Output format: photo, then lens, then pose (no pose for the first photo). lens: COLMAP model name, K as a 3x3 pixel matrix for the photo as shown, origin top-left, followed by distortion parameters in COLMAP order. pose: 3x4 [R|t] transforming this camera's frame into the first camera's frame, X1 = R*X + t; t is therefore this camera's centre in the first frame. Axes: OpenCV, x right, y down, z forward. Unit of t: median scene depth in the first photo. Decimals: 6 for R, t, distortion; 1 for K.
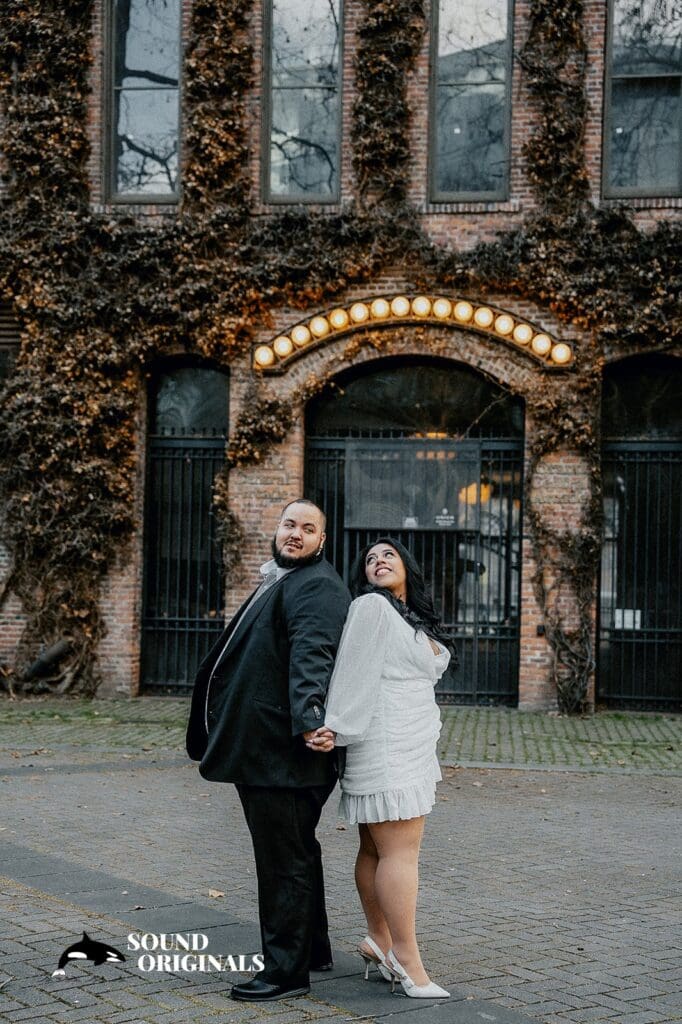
lens RADIAL K [[1725.6, 0, 341.0], [0, 1725.6, 512.0], [0, 0, 1]] dist [0.123100, 0.175599]
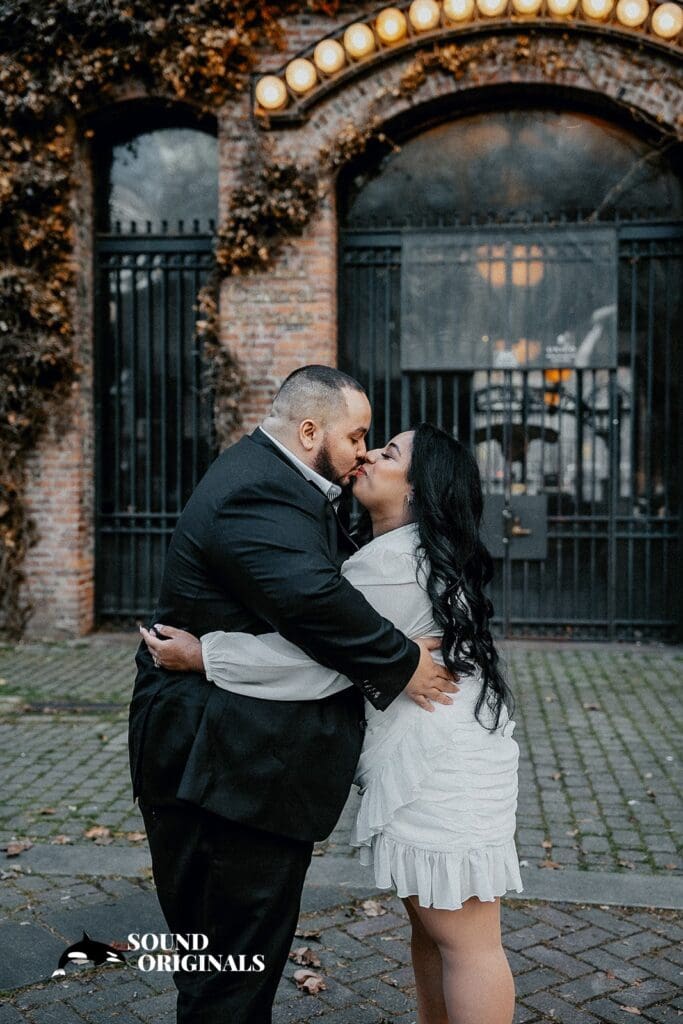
lens RADIAL K [[1725.6, 0, 341.5], [0, 1725.6, 512.0], [0, 0, 1]] dist [0.123100, 0.175599]
pose [[0.999781, -0.019299, -0.008047, -0.016846], [0.019838, 0.997112, 0.073308, 0.014748], [0.006609, -0.073452, 0.997277, 0.361387]]
